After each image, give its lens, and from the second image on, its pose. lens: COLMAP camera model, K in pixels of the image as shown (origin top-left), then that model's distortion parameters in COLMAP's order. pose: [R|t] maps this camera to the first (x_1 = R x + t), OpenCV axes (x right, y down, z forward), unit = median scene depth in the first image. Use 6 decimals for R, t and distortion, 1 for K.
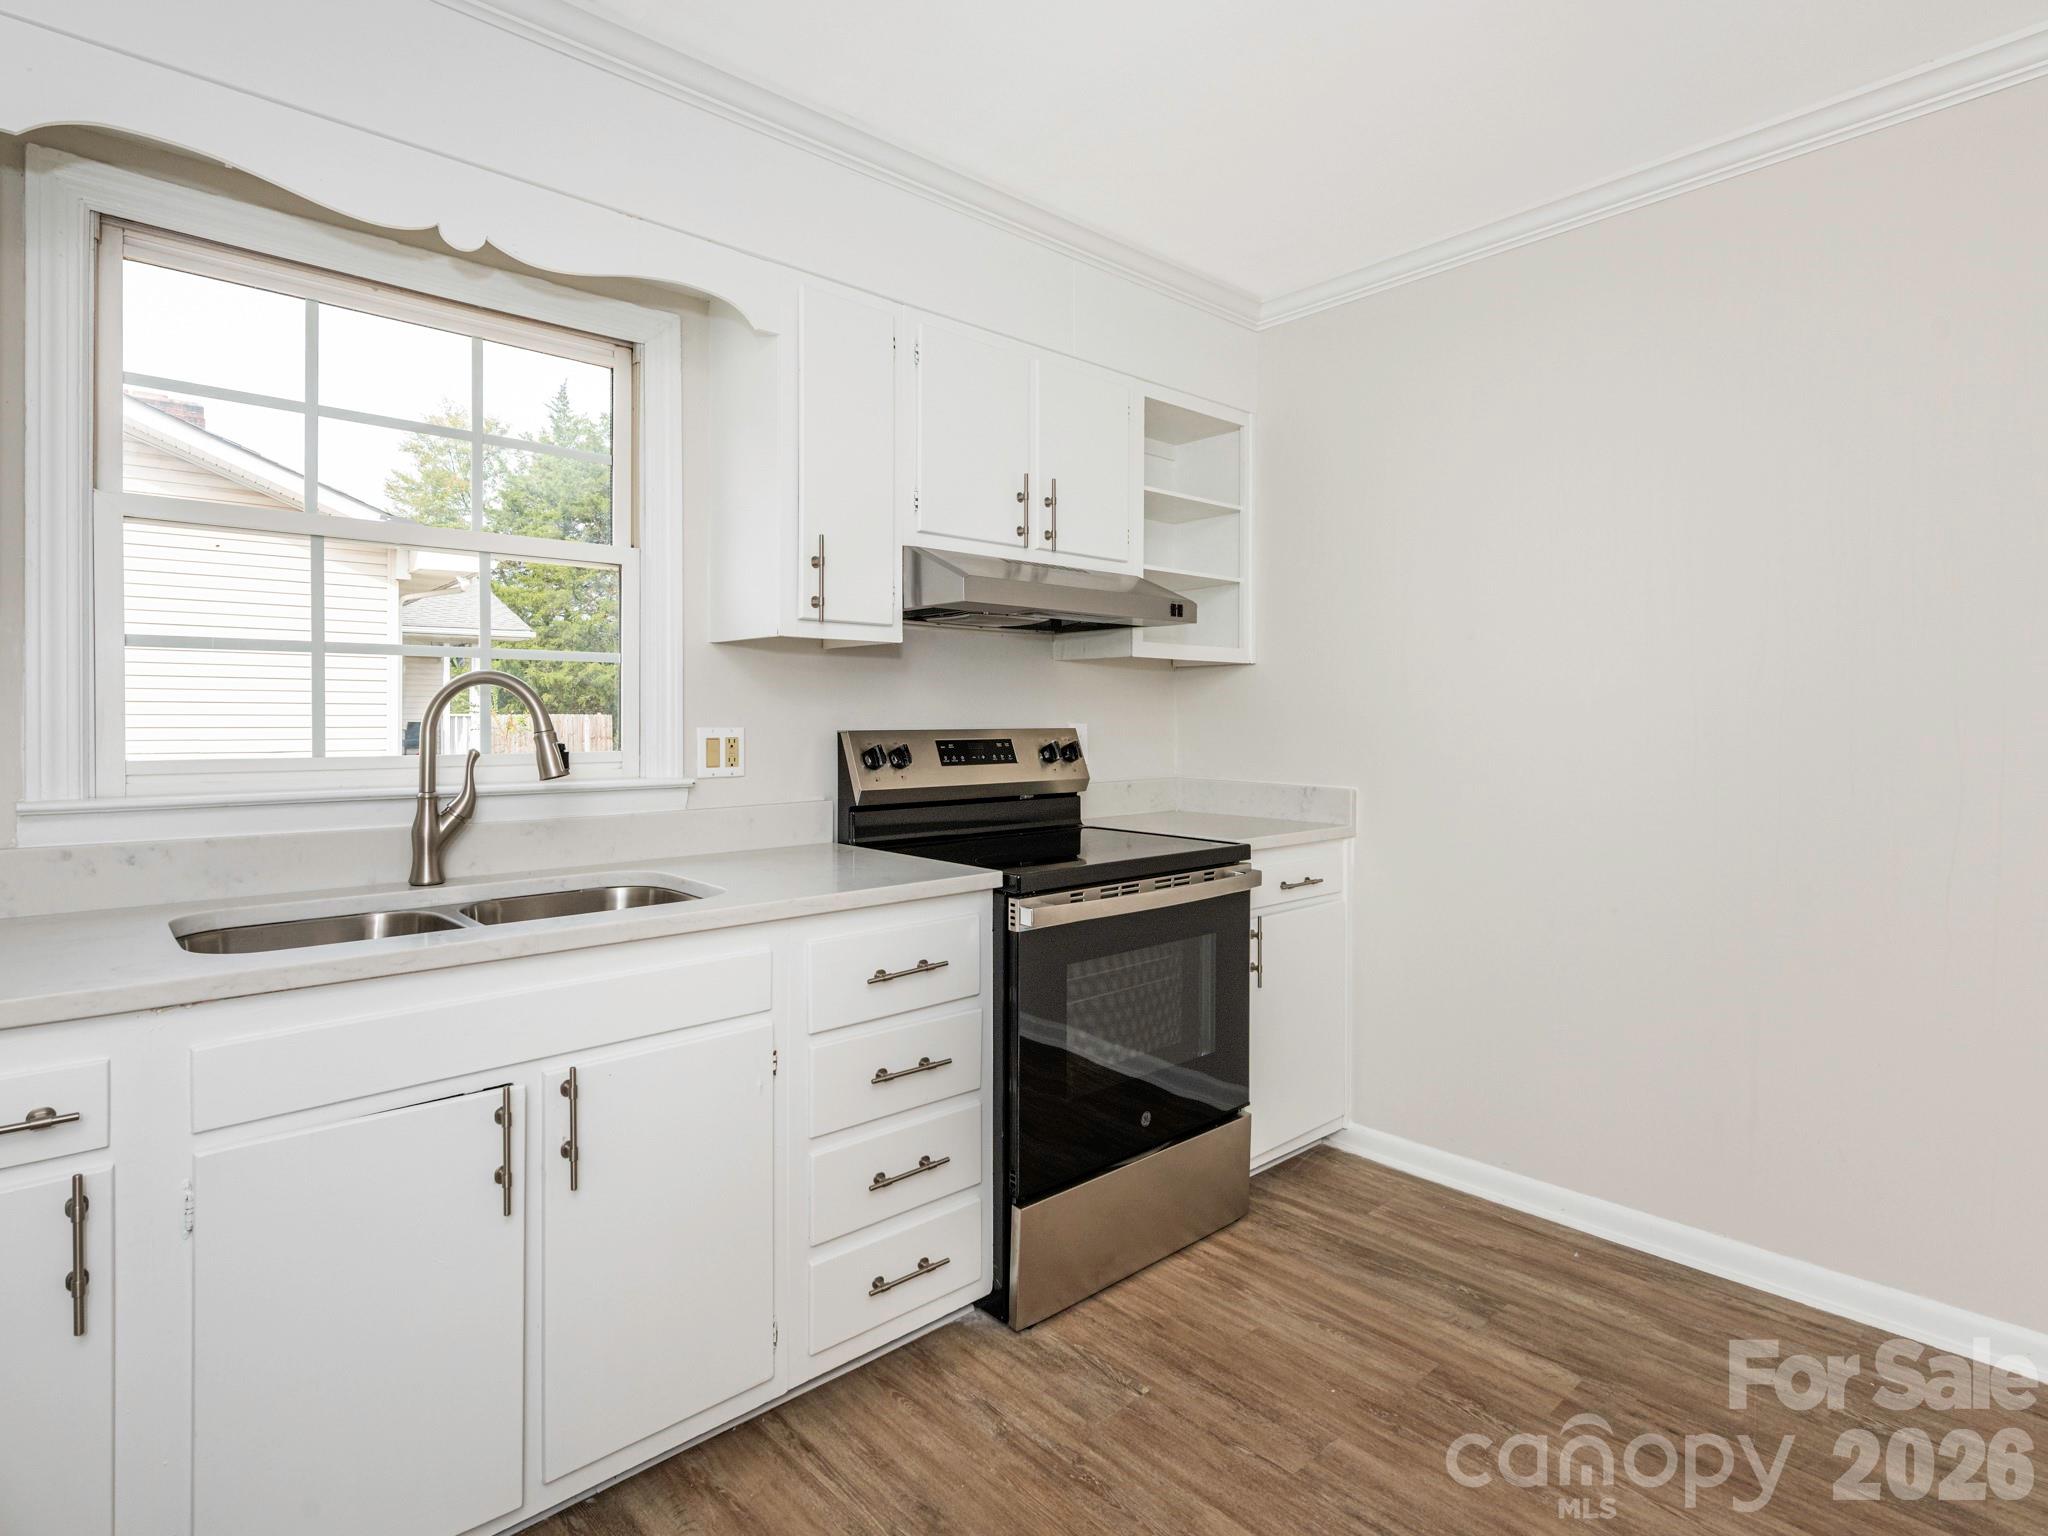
lens RADIAL K [[1059.8, 0, 1021.2], [0, 1059.8, 727.4], [0, 0, 1]] dist [-0.000018, 0.000350]
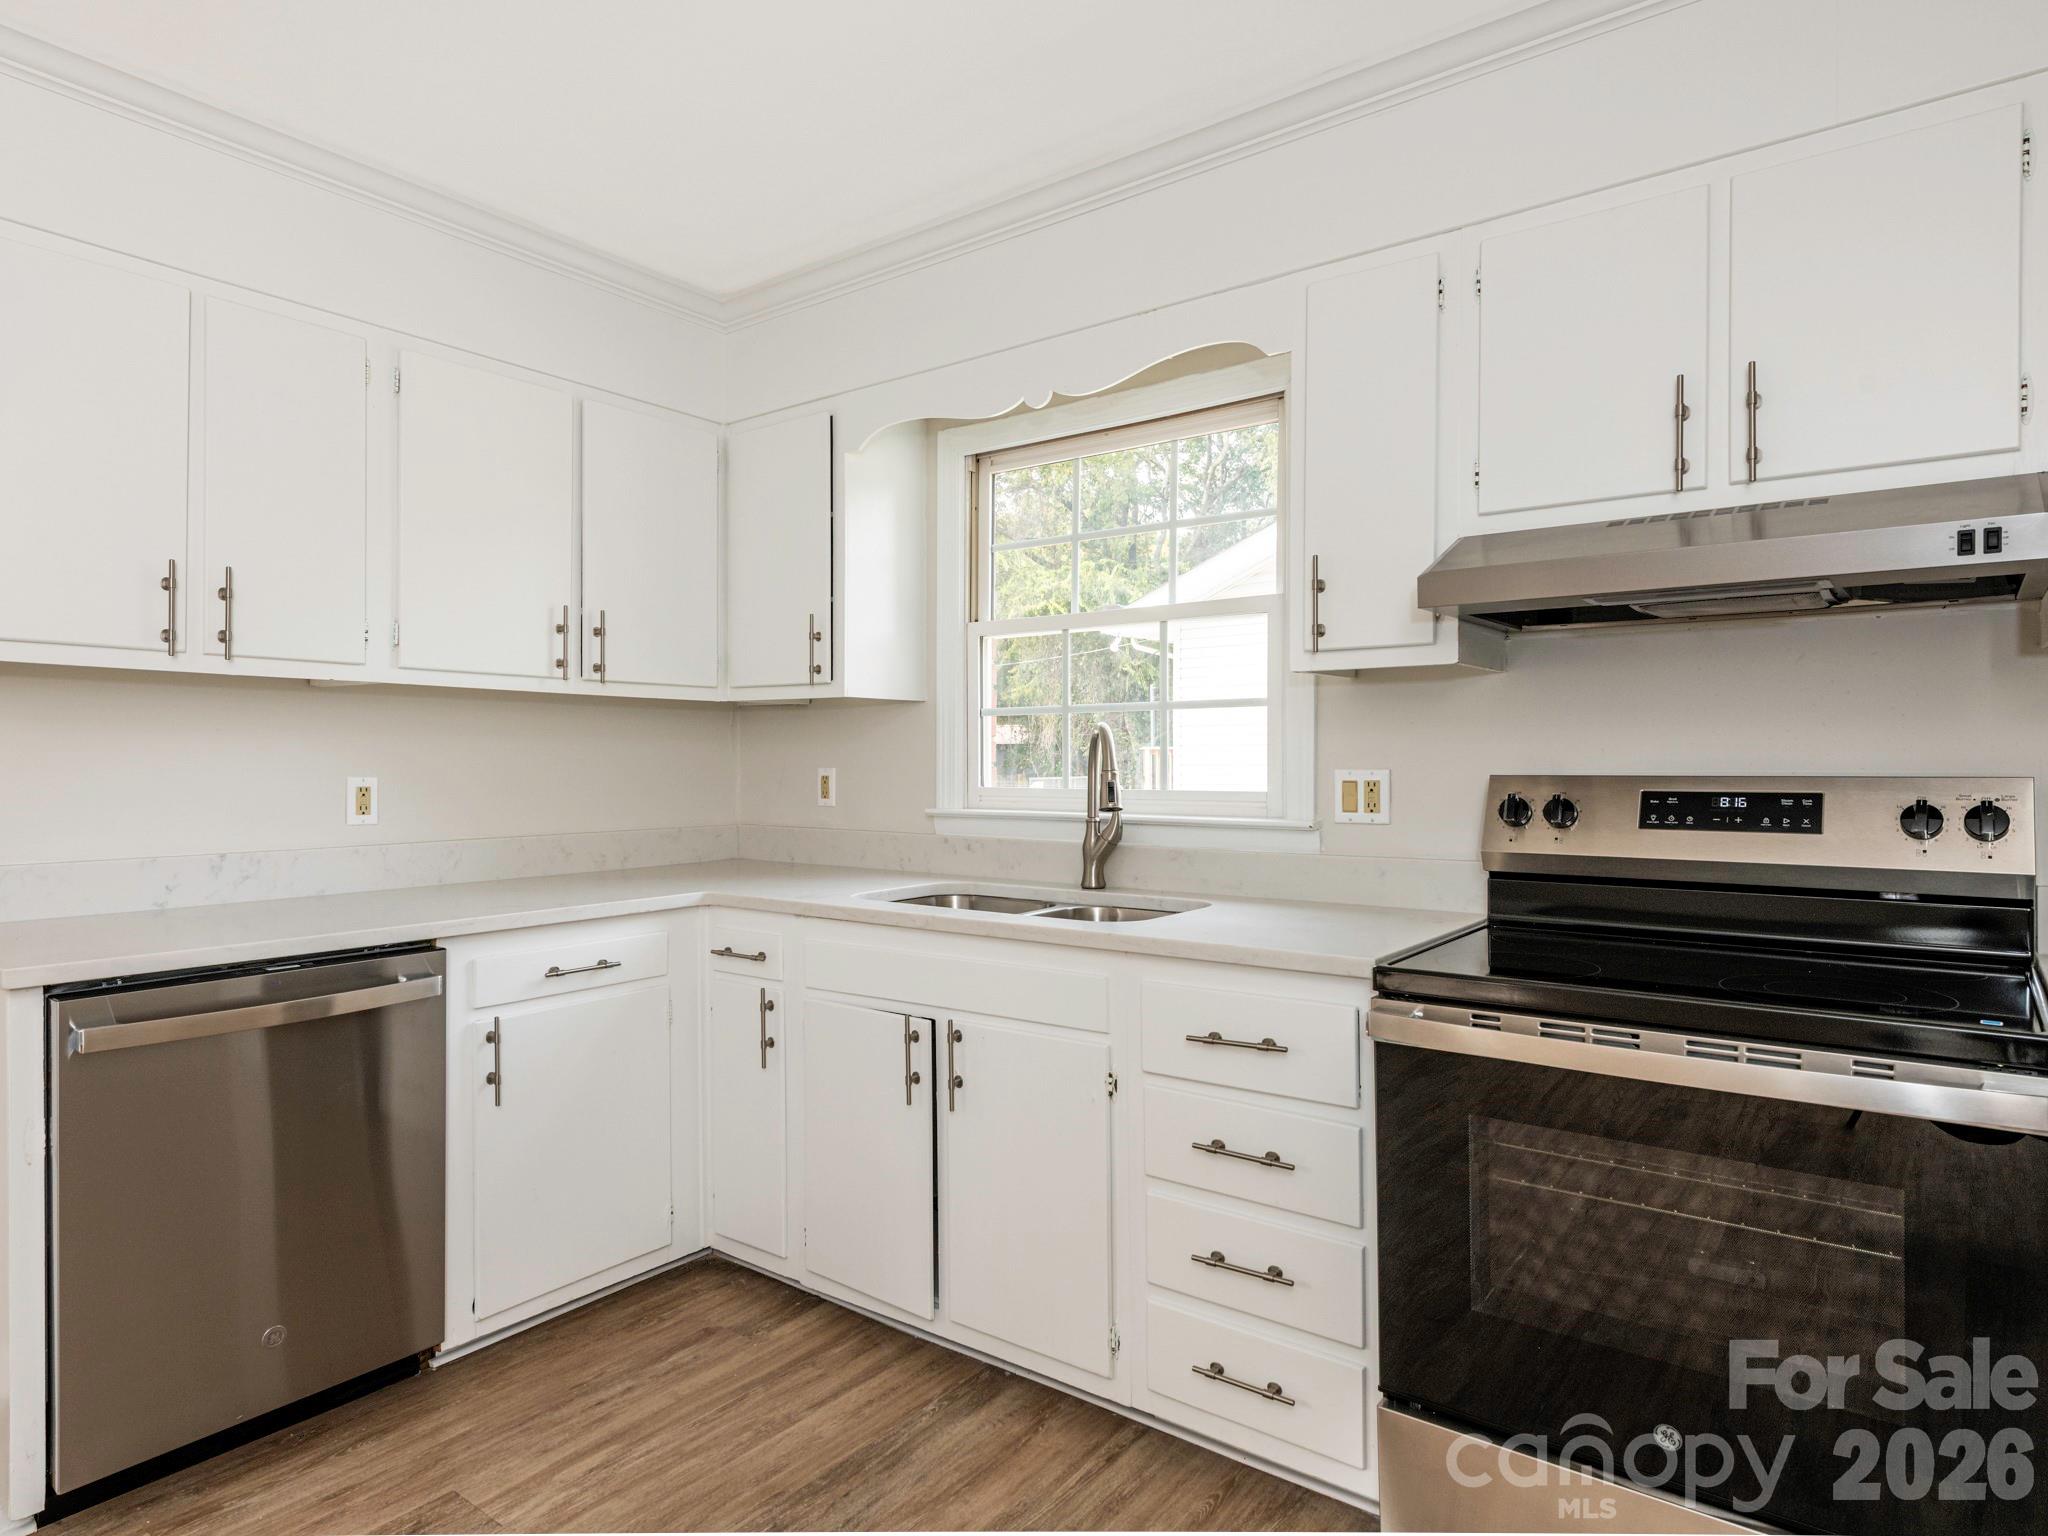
lens RADIAL K [[1216.4, 0, 1023.4], [0, 1216.4, 778.6], [0, 0, 1]] dist [0.000202, -0.000332]
pose [[0.179389, 0.013696, -0.983683, 0.723022], [-0.007114, 0.999895, 0.012624, -0.003544], [0.983753, 0.004733, 0.179467, 0.529691]]
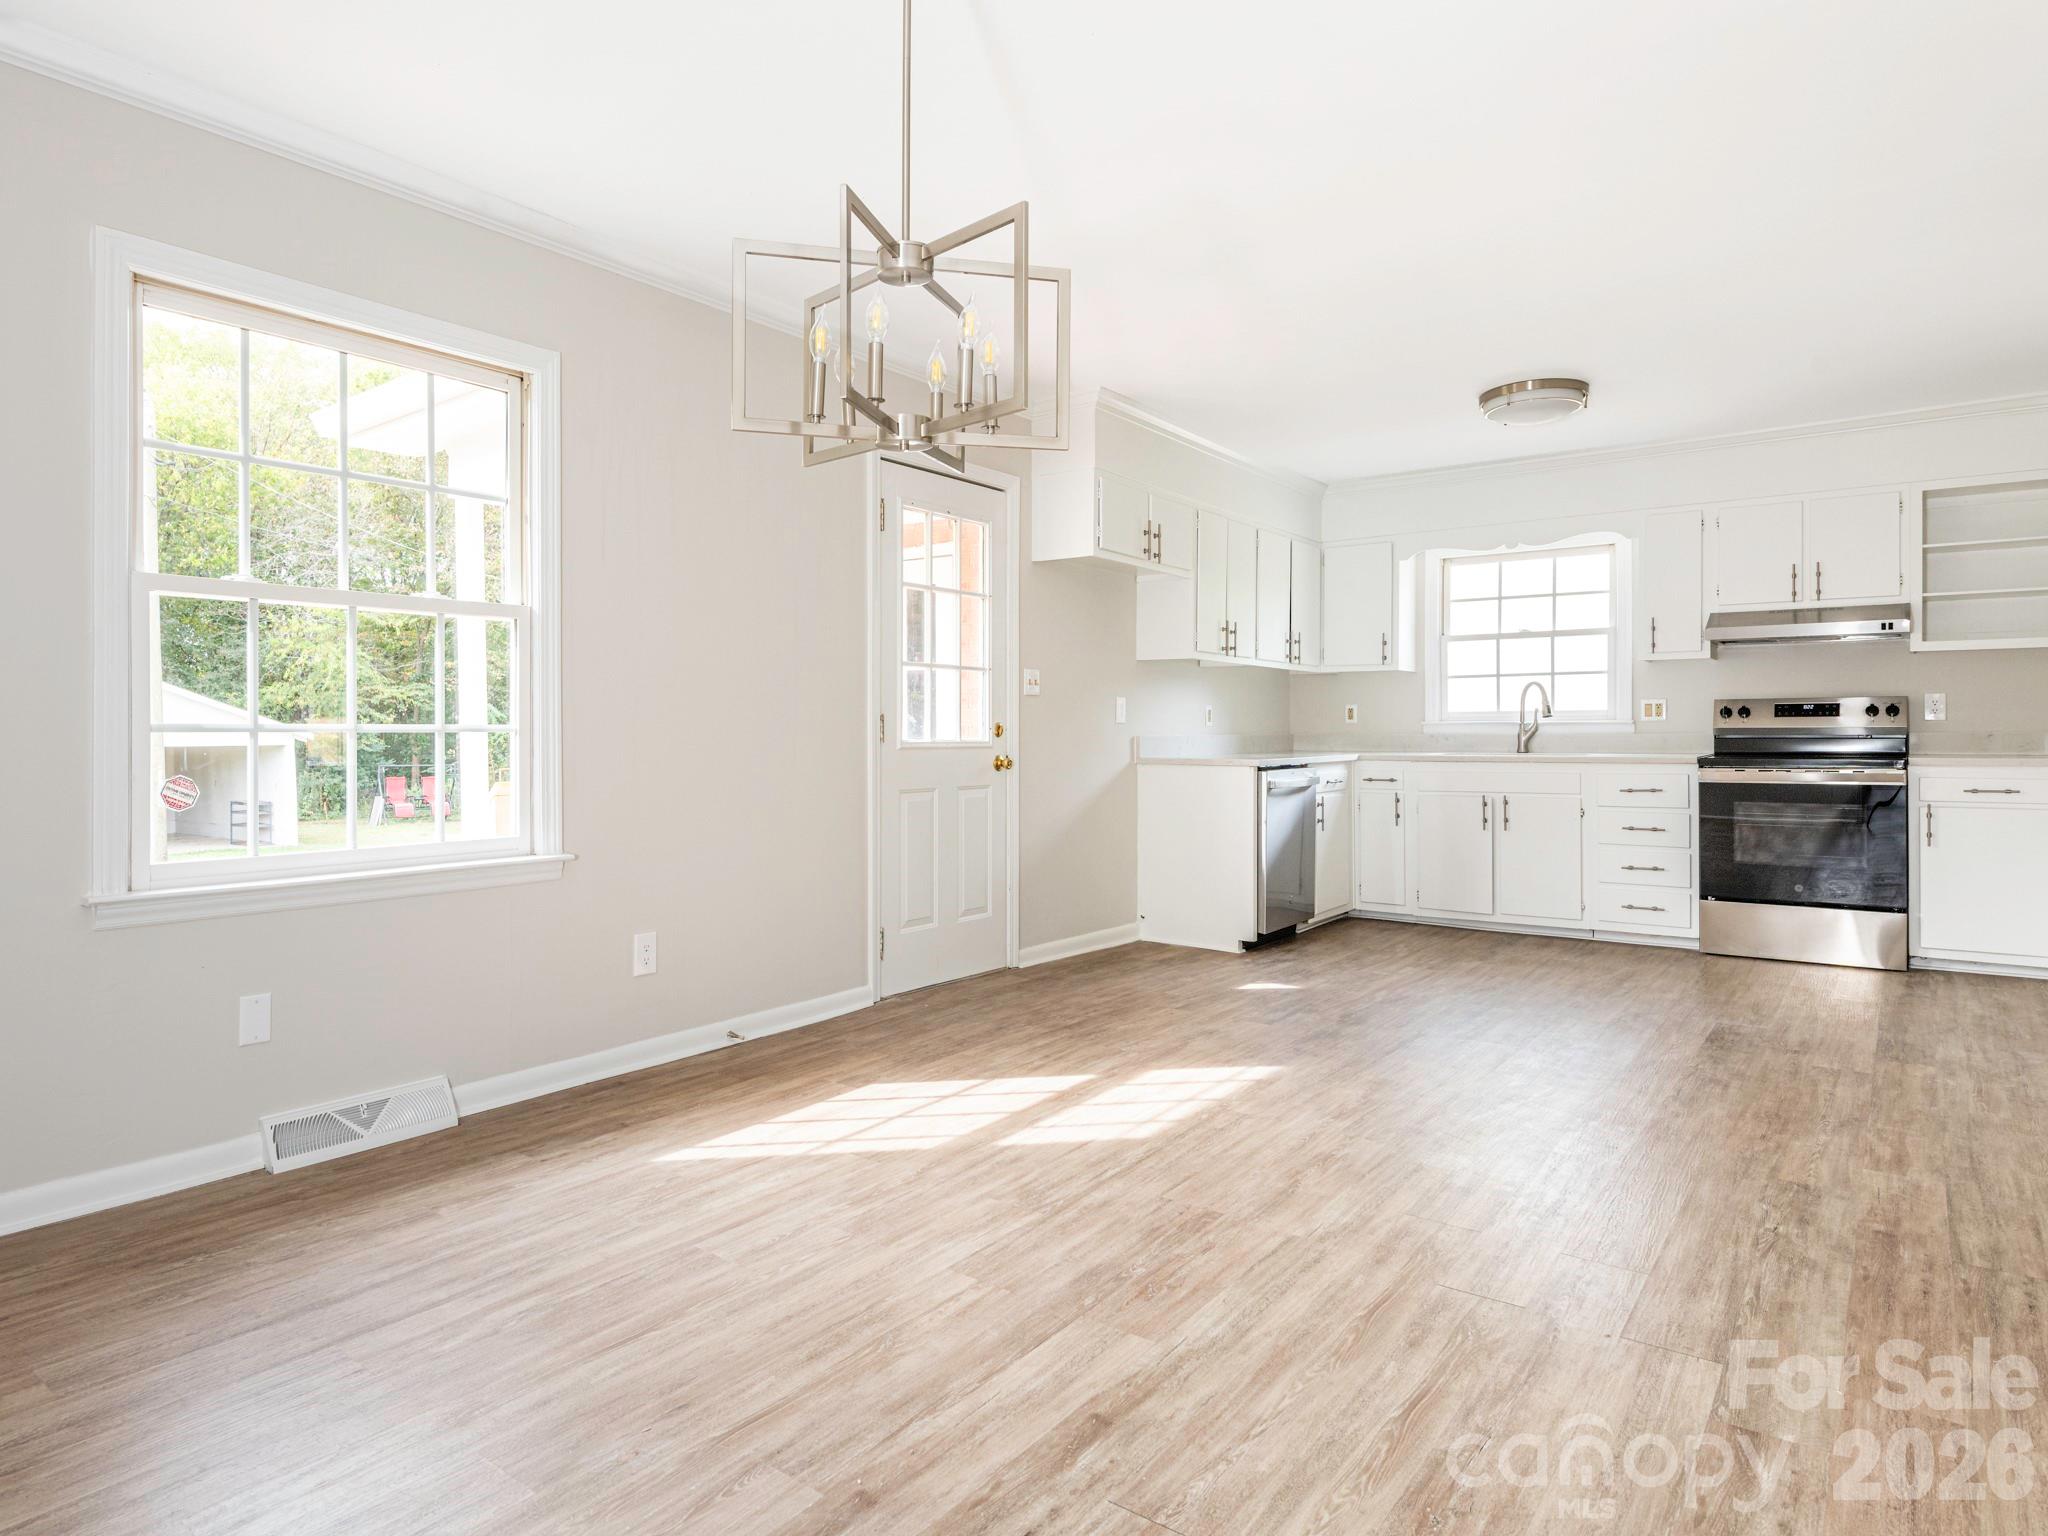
lens RADIAL K [[1213.4, 0, 1024.0], [0, 1213.4, 768.0], [0, 0, 1]] dist [-0.019673, -0.001424]
pose [[0.199774, 0.026241, -0.979491, 2.054172], [-0.006028, 0.999655, 0.025552, 0.092309], [0.979824, 0.000800, 0.199863, -0.880054]]
